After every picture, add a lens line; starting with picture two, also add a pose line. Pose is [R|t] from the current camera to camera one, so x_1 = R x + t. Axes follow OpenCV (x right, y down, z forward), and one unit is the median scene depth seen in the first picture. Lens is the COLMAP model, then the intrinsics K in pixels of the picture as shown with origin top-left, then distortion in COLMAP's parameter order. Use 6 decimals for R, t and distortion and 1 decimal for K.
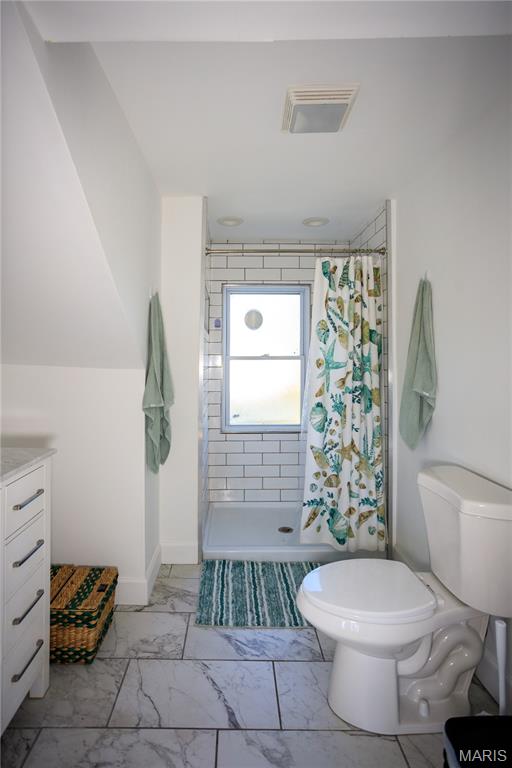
lens RADIAL K [[376.3, 0, 254.6], [0, 376.3, 379.1], [0, 0, 1]] dist [-0.021915, 0.011041]
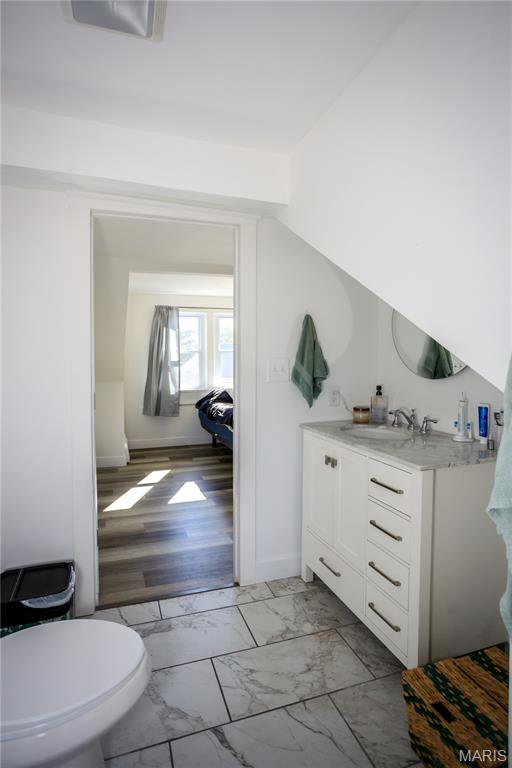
lens RADIAL K [[376.3, 0, 257.3], [0, 376.3, 383.0], [0, 0, 1]] dist [-0.021915, 0.011041]
pose [[-0.953452, 0.020868, -0.300821, 0.124419], [-0.007690, 0.995595, 0.093439, -0.106697], [0.301446, 0.091403, -0.949092, 1.887607]]
